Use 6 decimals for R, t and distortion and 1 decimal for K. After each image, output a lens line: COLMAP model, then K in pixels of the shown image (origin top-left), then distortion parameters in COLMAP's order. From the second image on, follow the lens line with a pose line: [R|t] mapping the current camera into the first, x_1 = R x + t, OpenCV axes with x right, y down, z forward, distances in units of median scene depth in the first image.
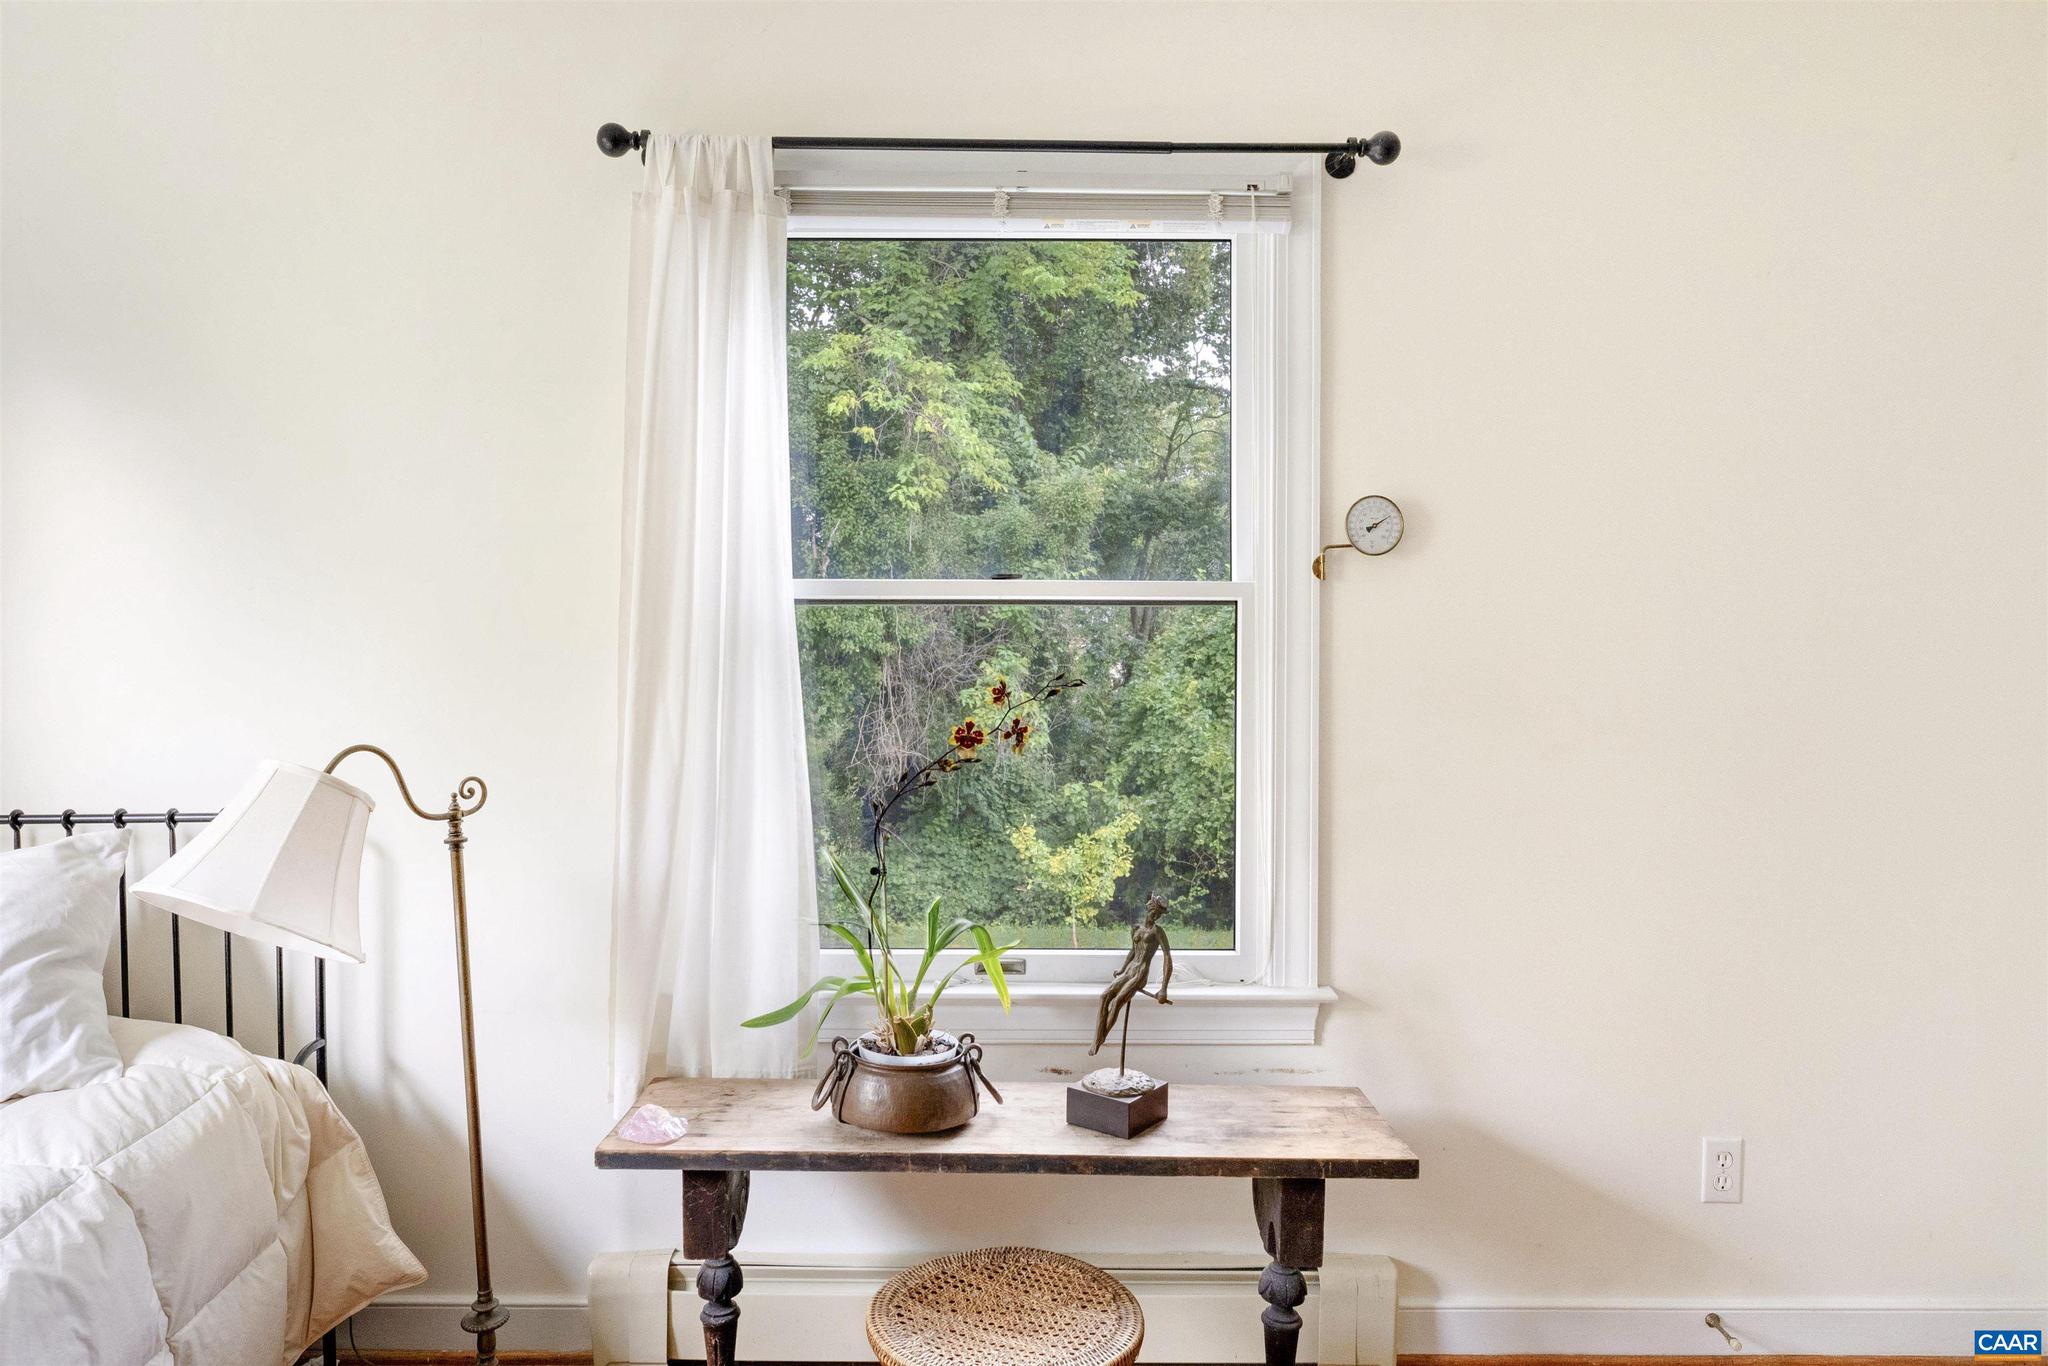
lens RADIAL K [[1284.8, 0, 1020.1], [0, 1284.8, 688.7], [0, 0, 1]] dist [-0.002883, 0.003515]
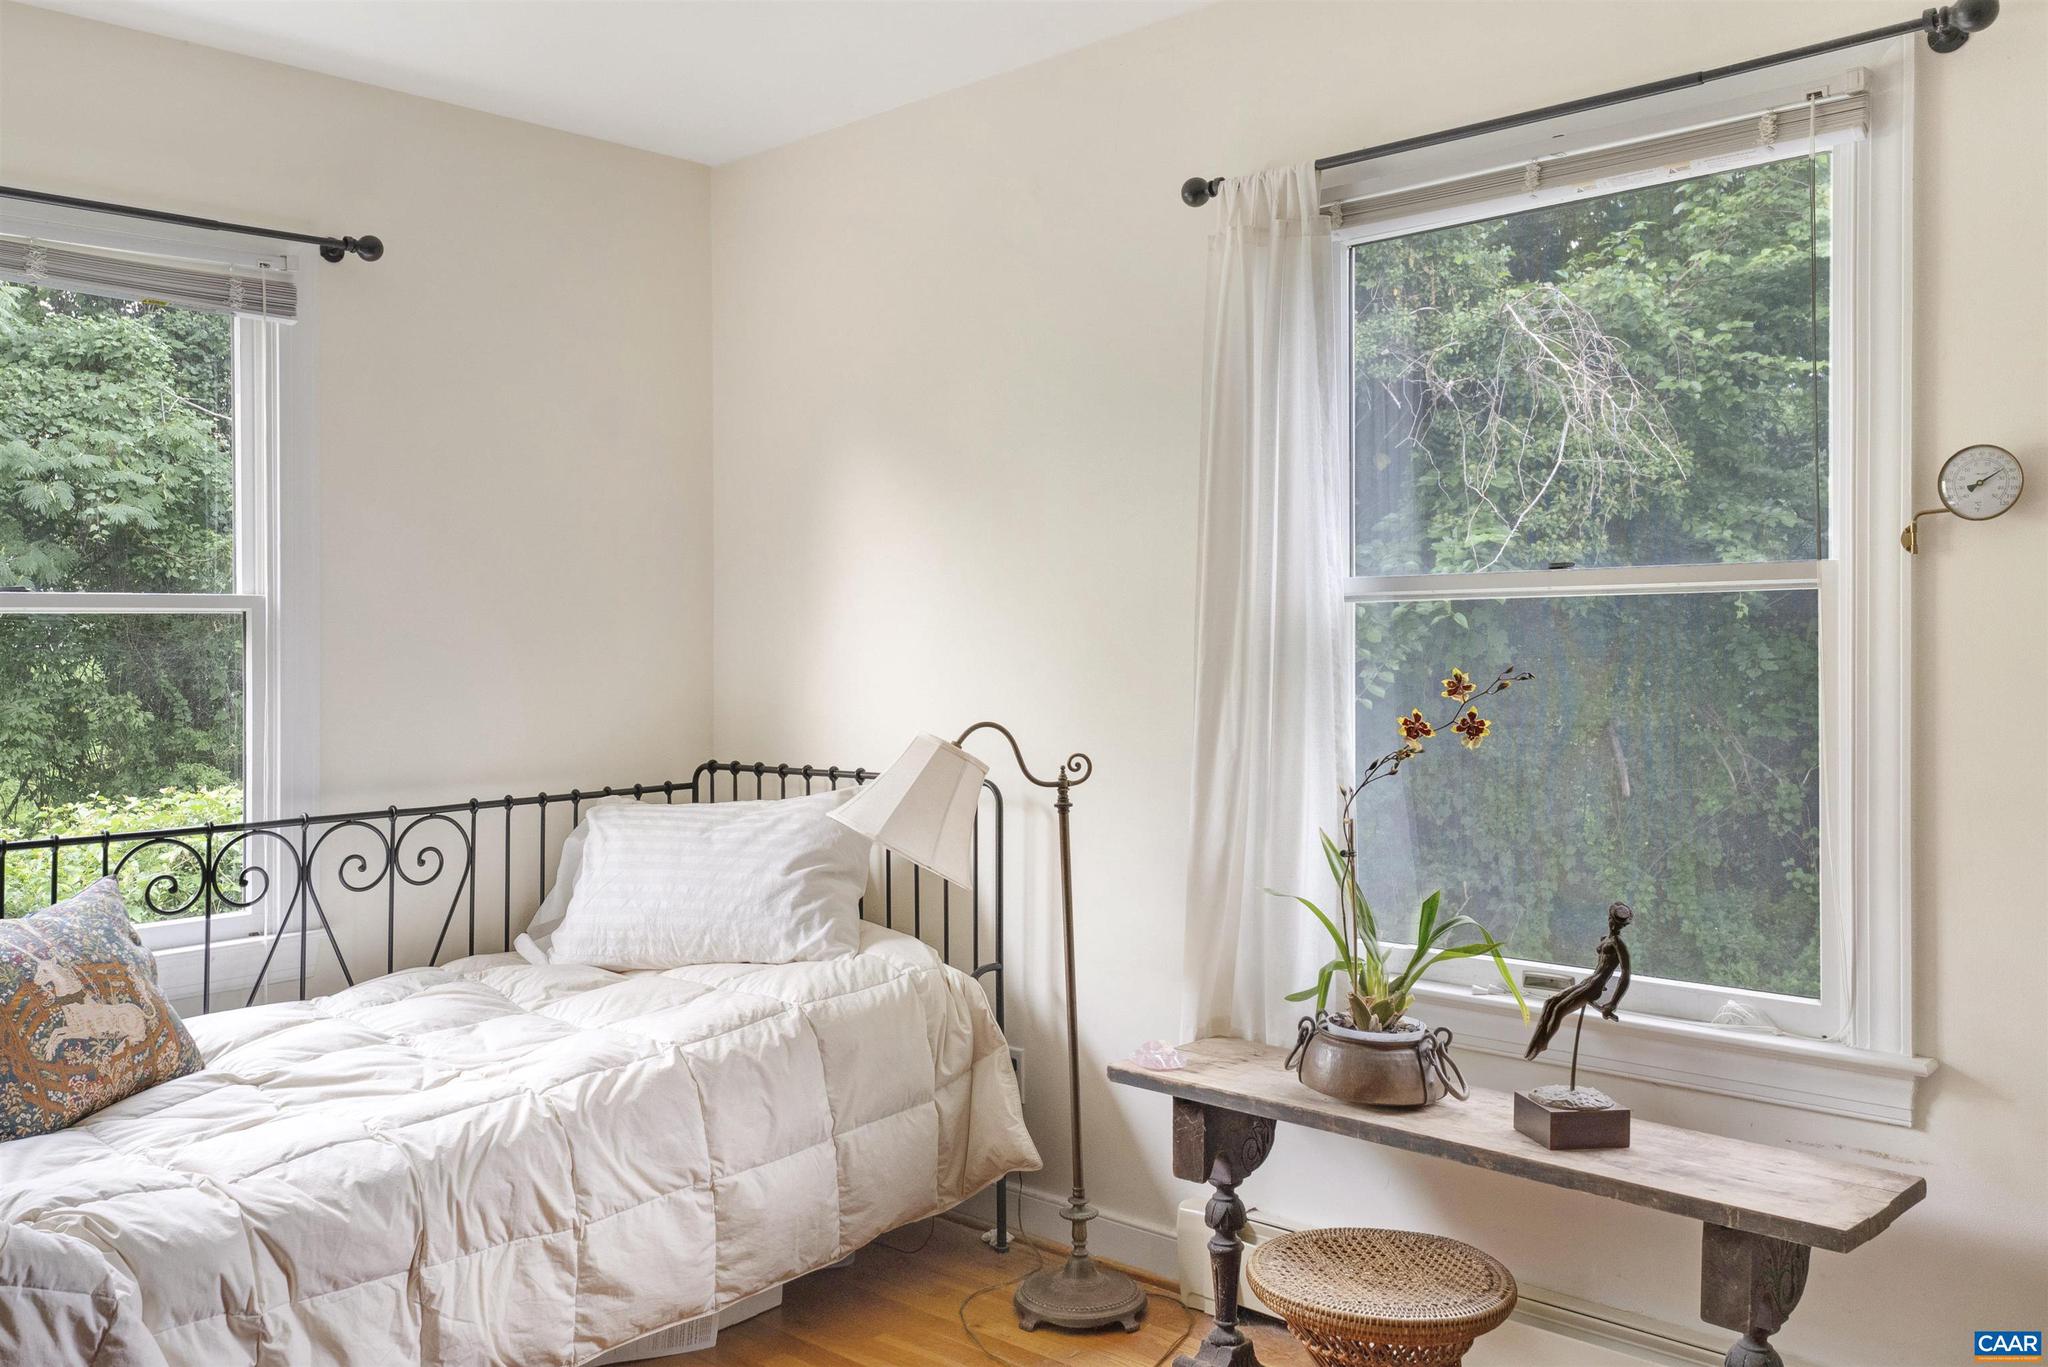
lens RADIAL K [[1646.0, 0, 1029.2], [0, 1646.0, 682.2], [0, 0, 1]] dist [0.063289, -0.011972]
pose [[0.746049, 0.007152, -0.665853, 0.591752], [-0.016208, 0.999841, -0.007421, 0.015614], [0.665694, 0.016329, 0.746046, -0.186350]]
